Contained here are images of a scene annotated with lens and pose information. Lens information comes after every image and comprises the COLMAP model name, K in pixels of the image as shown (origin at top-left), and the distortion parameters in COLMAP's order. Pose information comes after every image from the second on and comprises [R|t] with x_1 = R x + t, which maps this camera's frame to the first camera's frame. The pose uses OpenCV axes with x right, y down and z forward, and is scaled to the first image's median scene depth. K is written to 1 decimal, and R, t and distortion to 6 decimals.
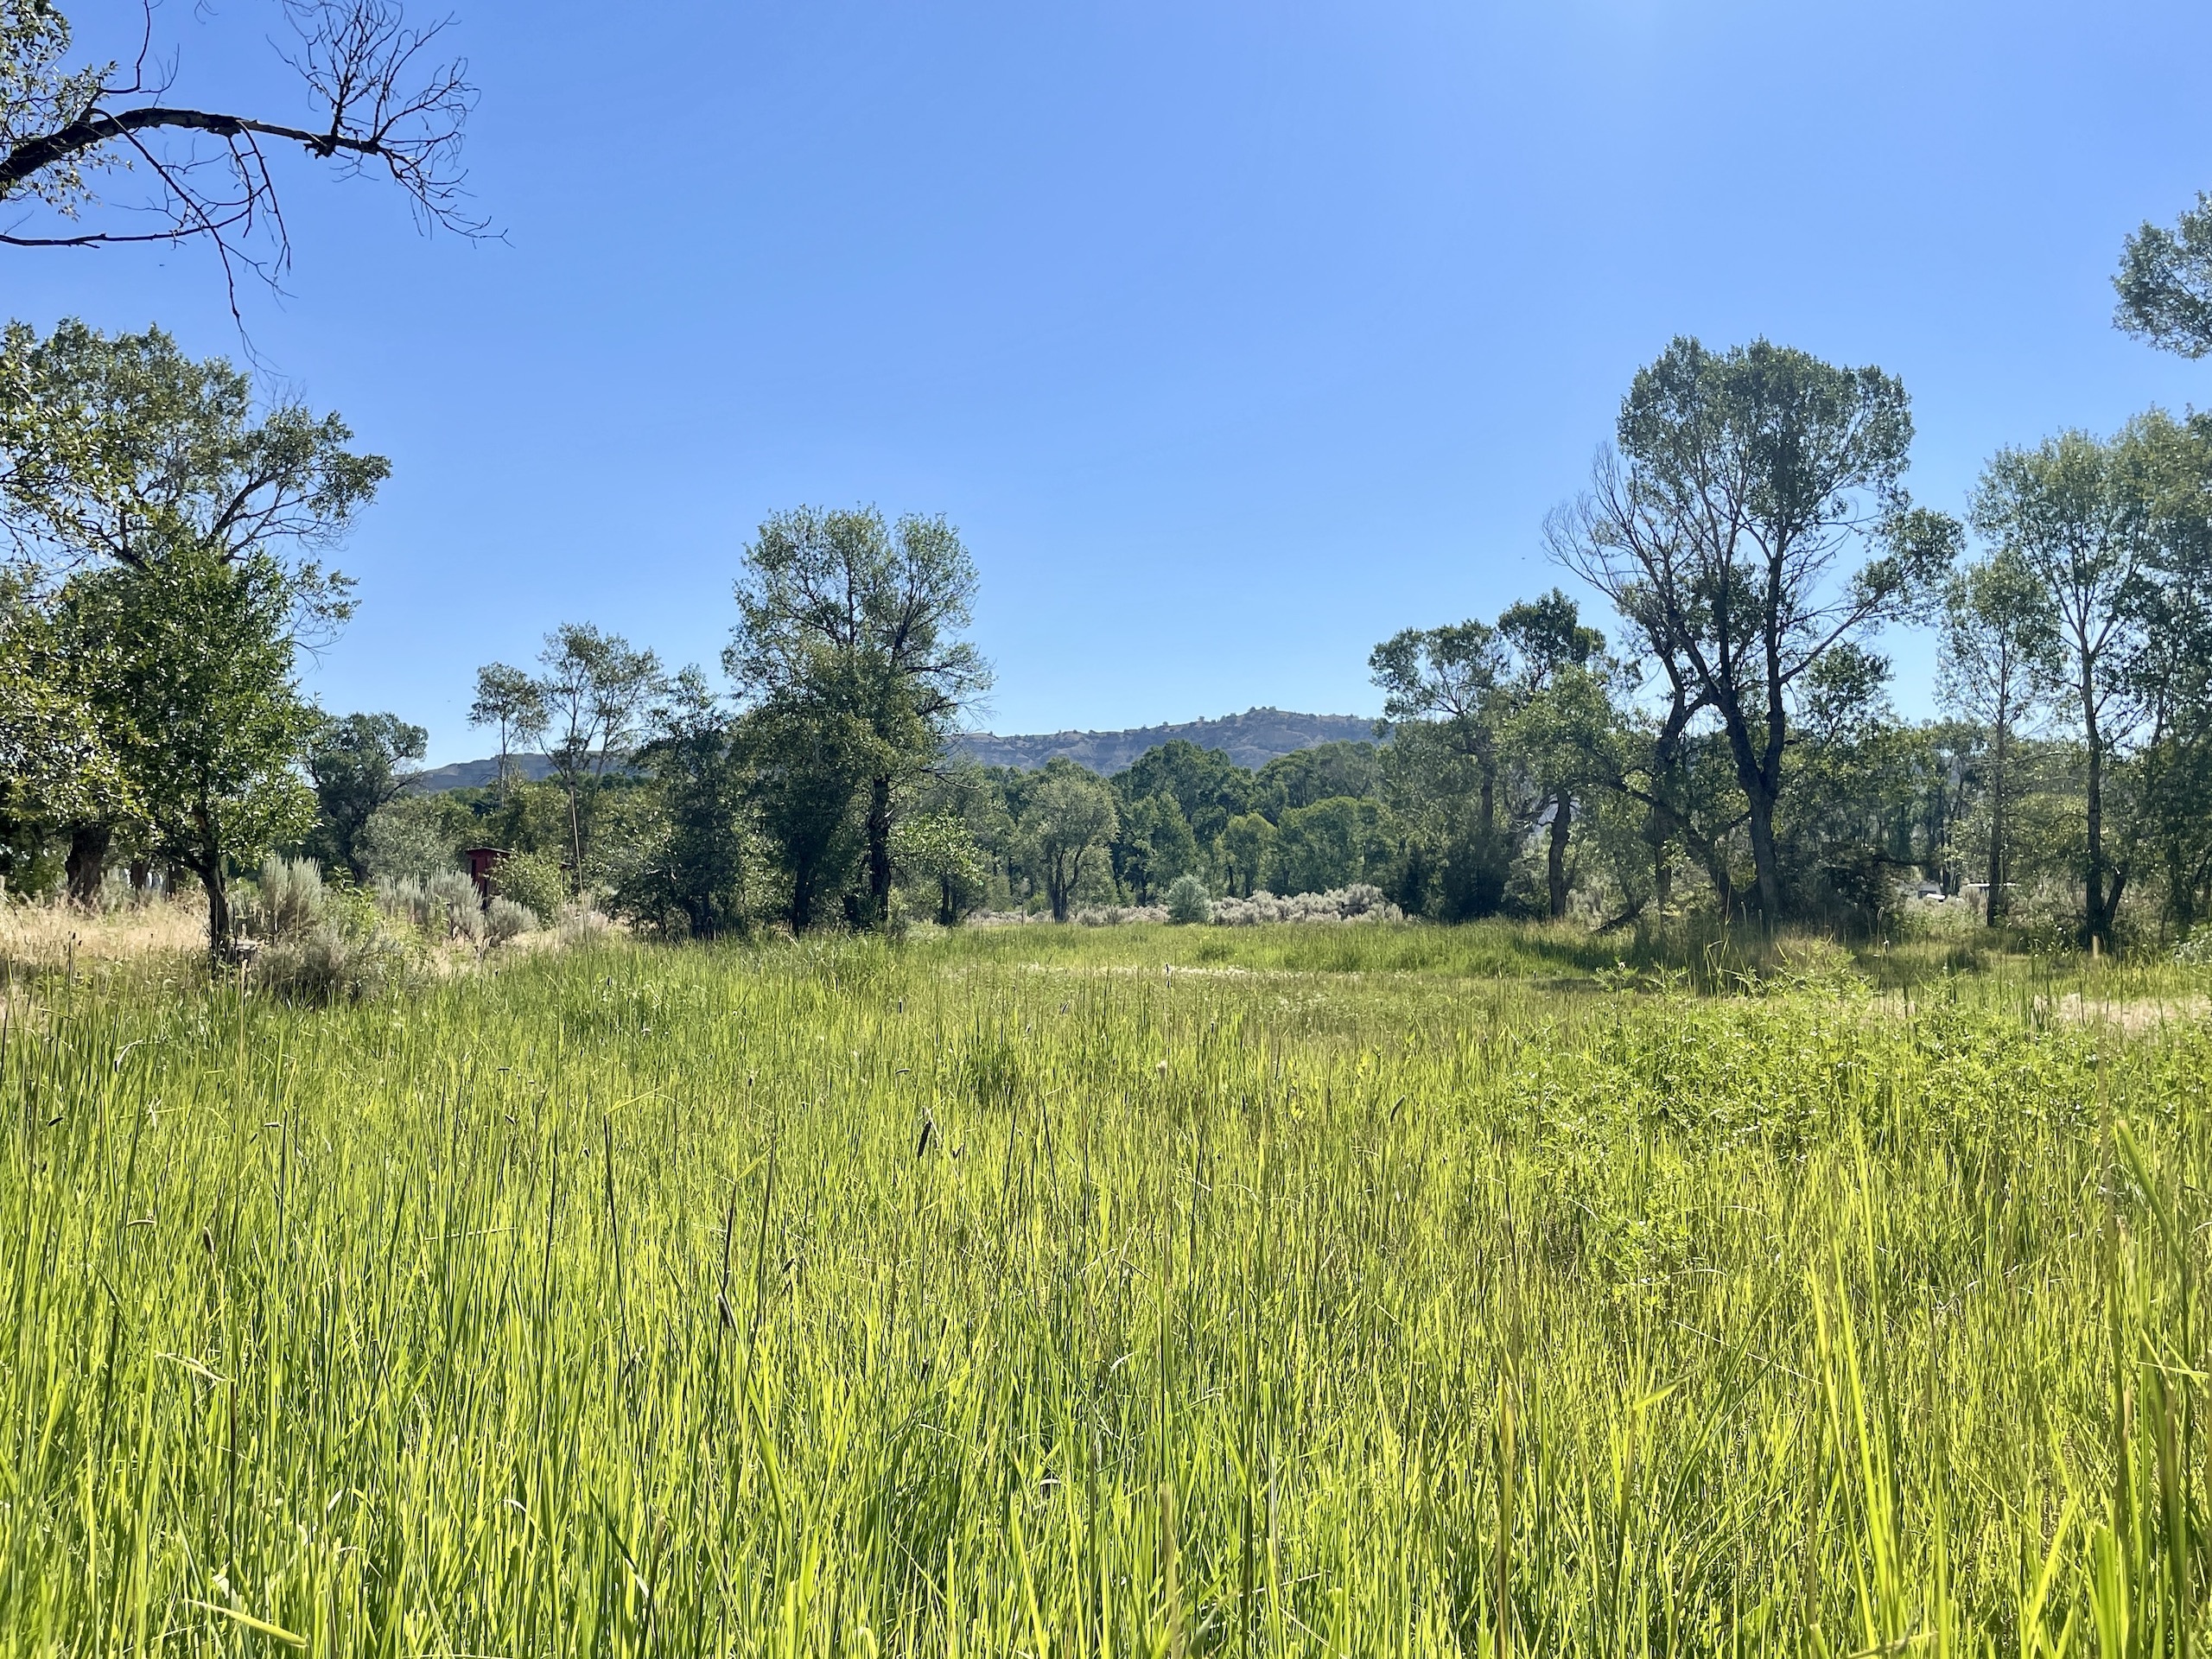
lens RADIAL K [[1921.0, 0, 1114.4], [0, 1921.0, 828.9], [0, 0, 1]] dist [0.021486, 0.003253]
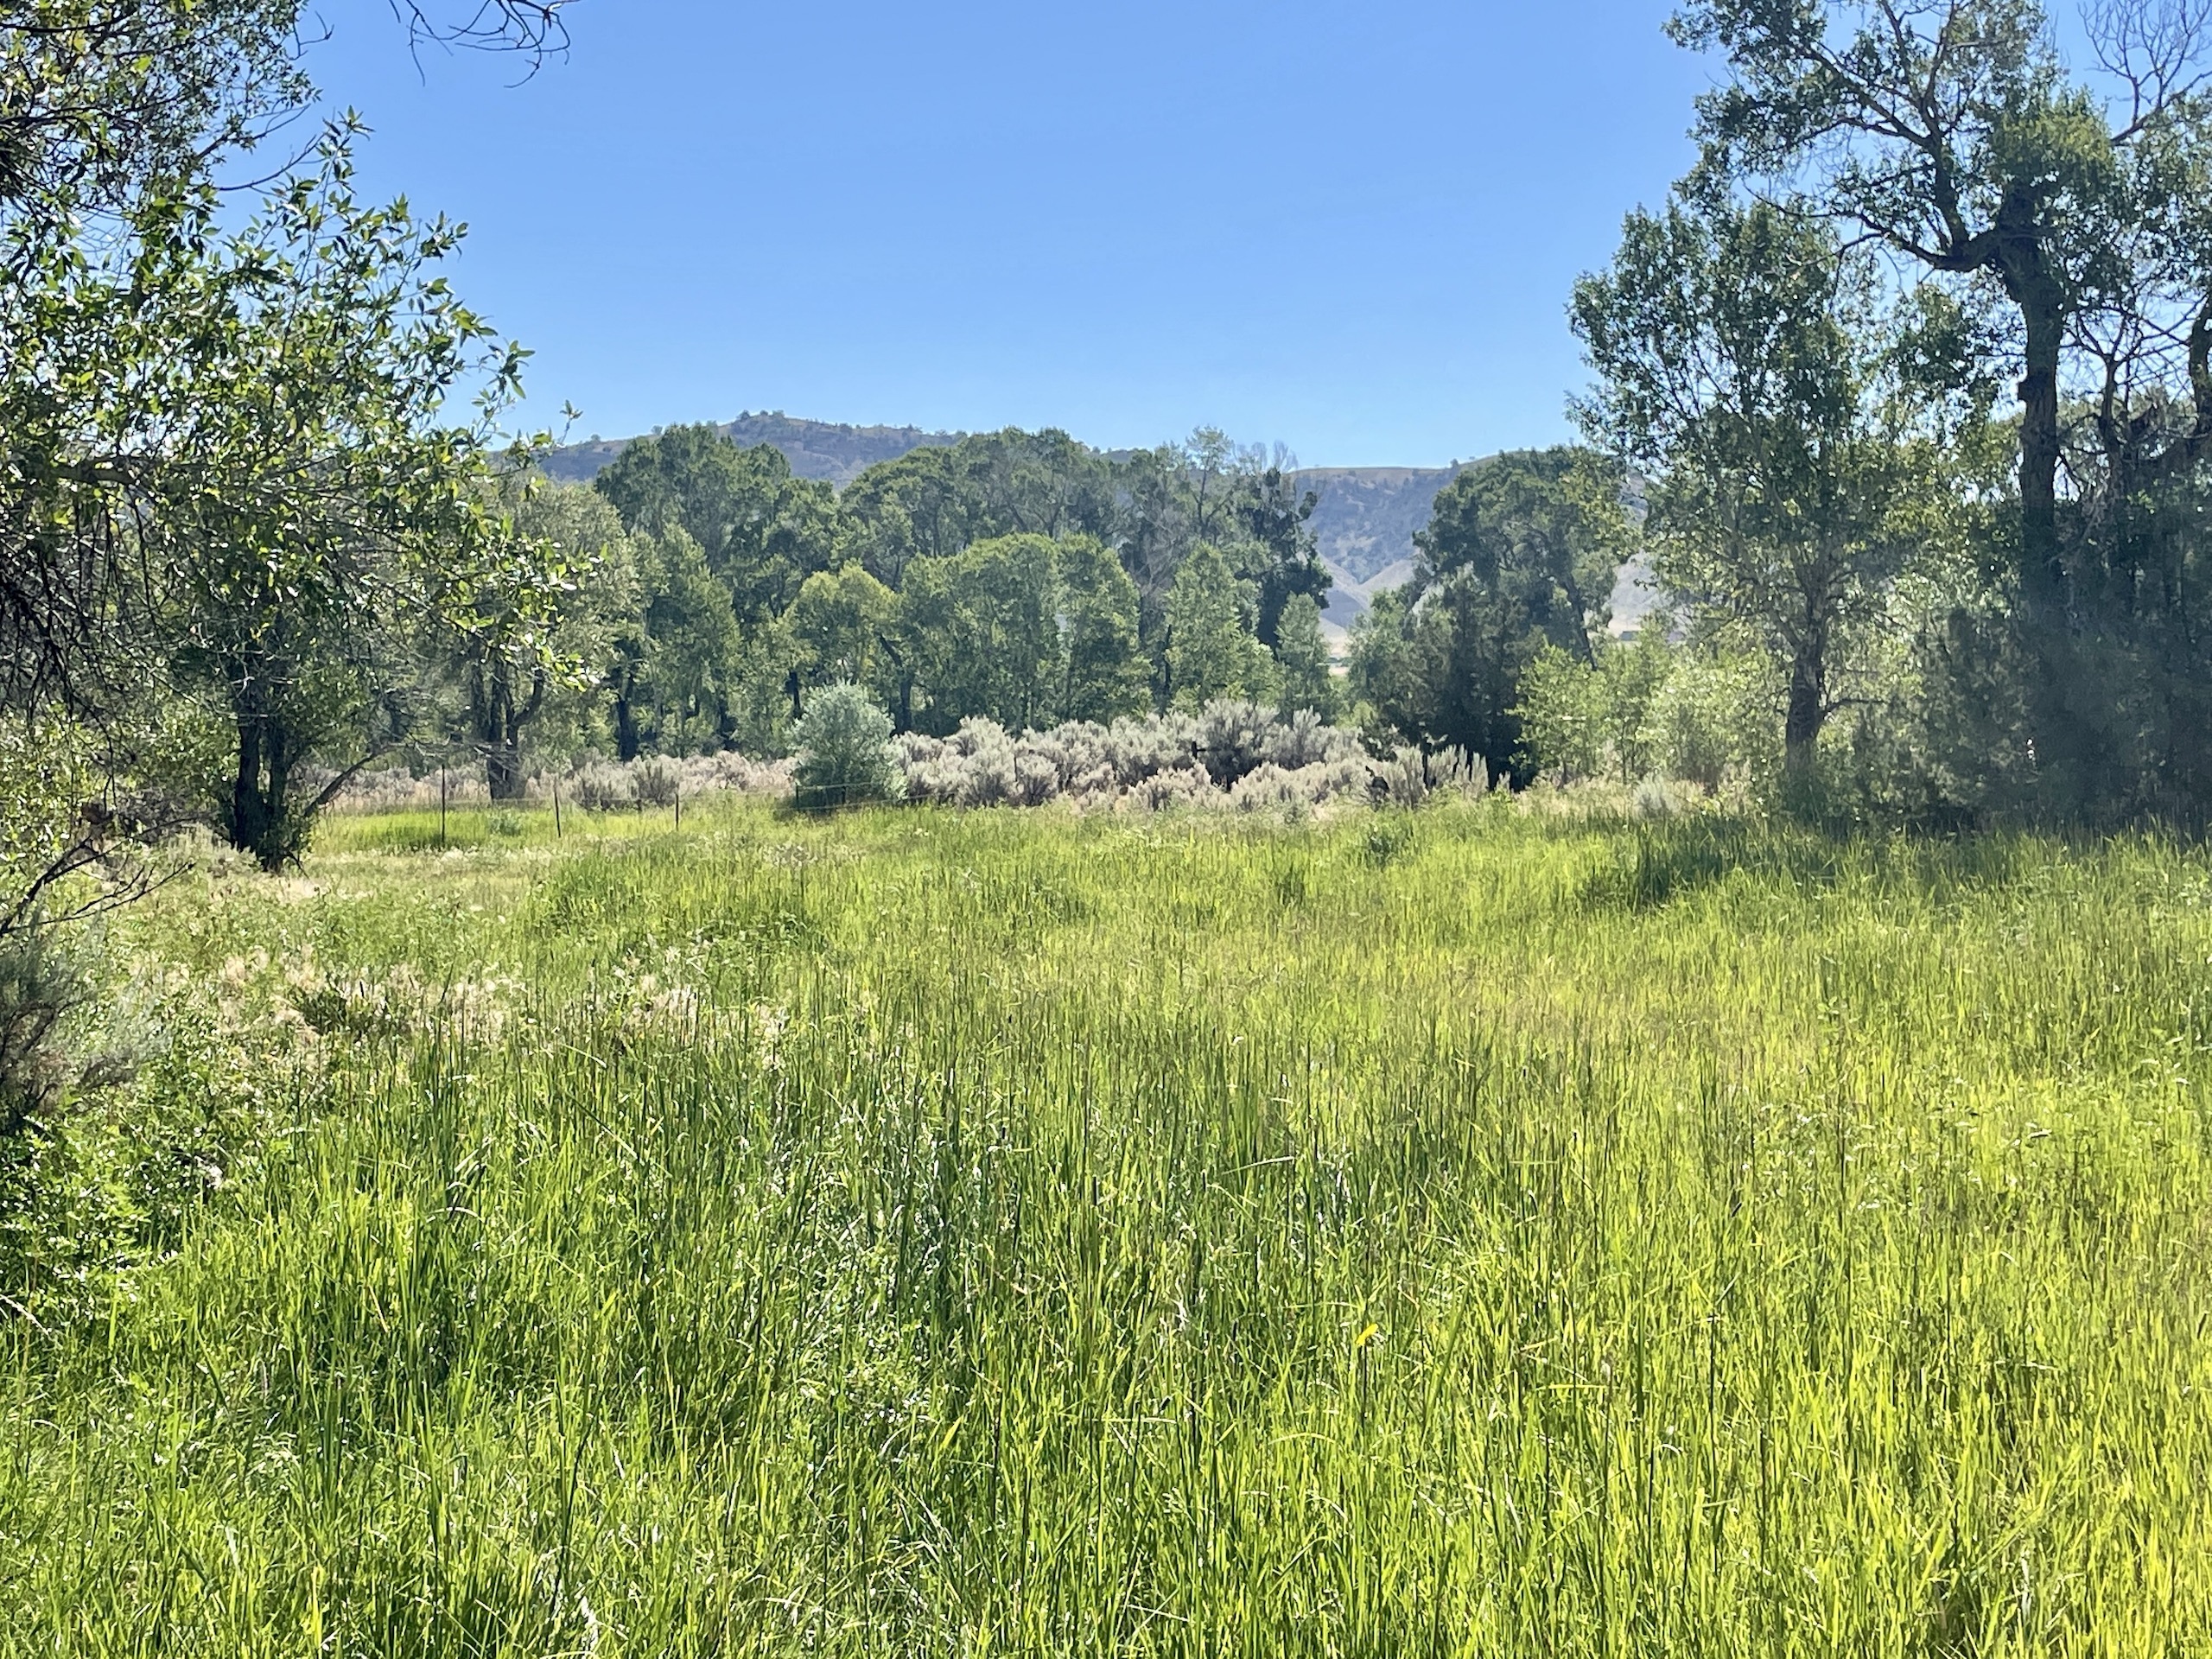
lens RADIAL K [[3124.5, 0, 1106.9], [0, 3124.5, 828.7], [0, 0, 1]] dist [-0.005345, 0.000000]
pose [[0.982021, -0.017430, 0.187966, -0.031652], [0.004788, 0.997708, 0.067503, 0.010086], [-0.188711, -0.065389, 0.979853, 0.323938]]
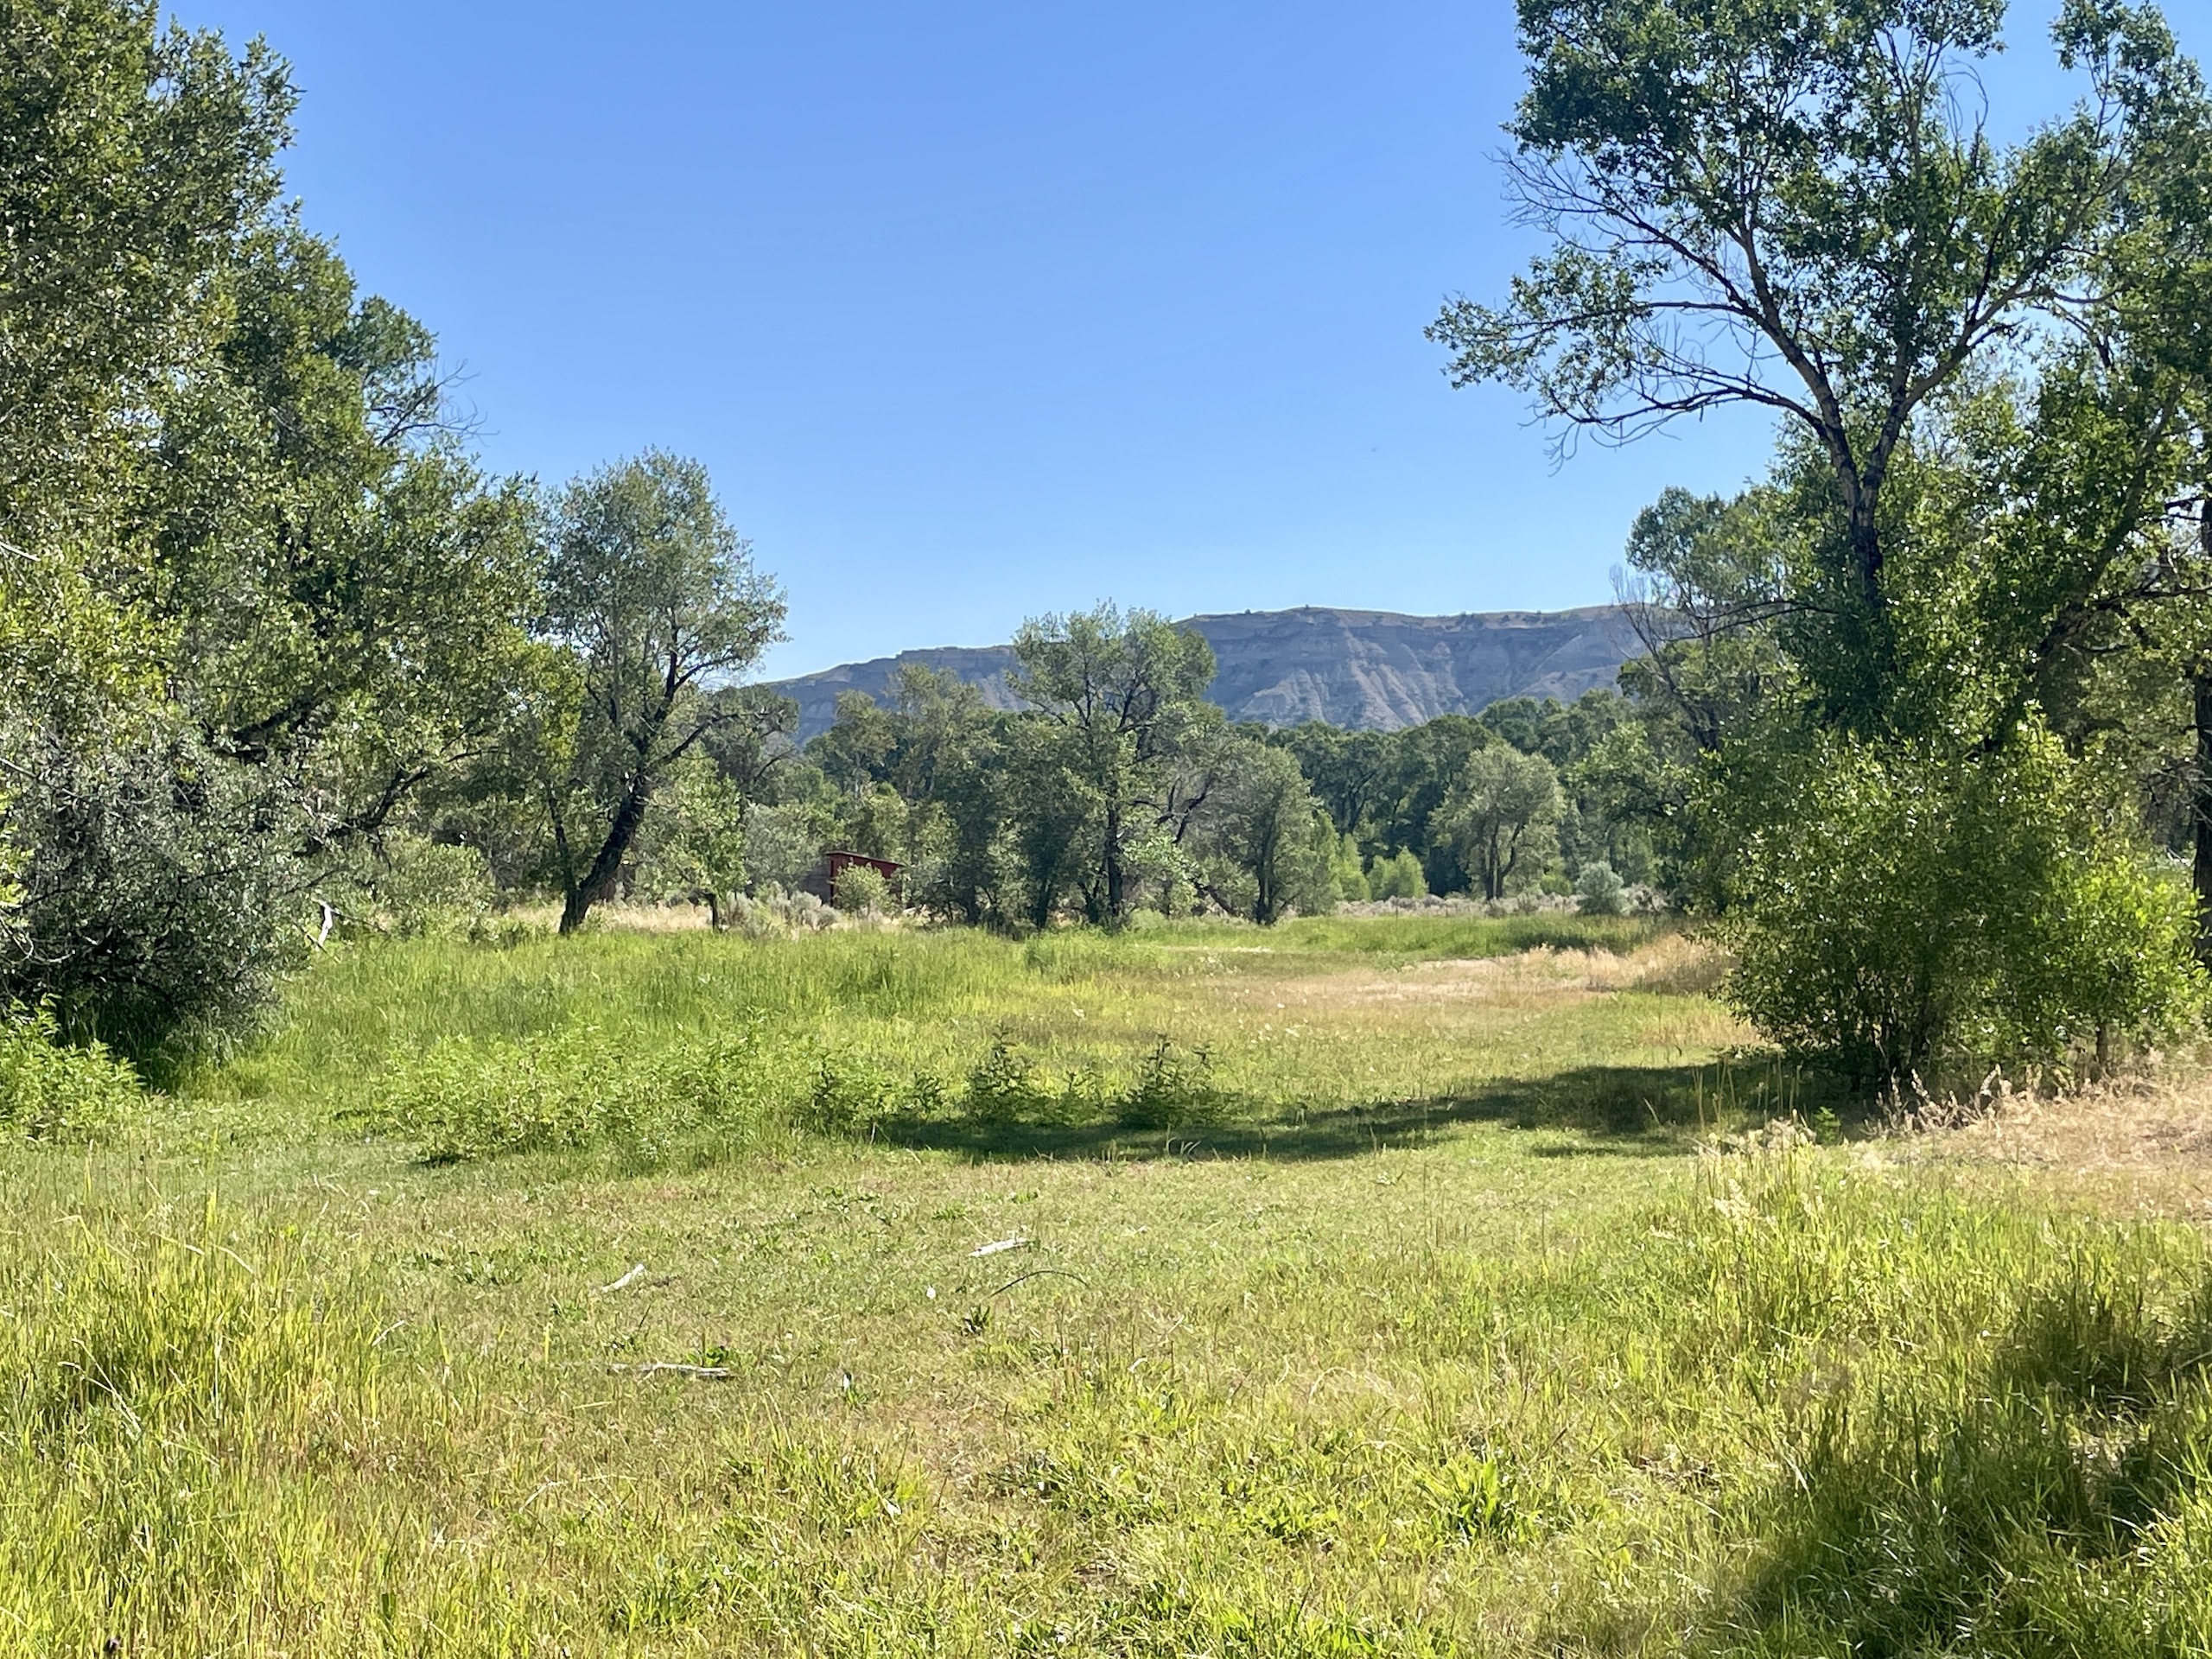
lens RADIAL K [[3124.5, 0, 1104.3], [0, 3124.5, 830.2], [0, 0, 1]] dist [-0.005345, 0.000000]
pose [[0.969420, -0.000089, -0.245408, 0.168200], [0.006073, 0.999702, 0.023624, -0.025902], [0.245332, -0.024392, 0.969132, -0.459614]]
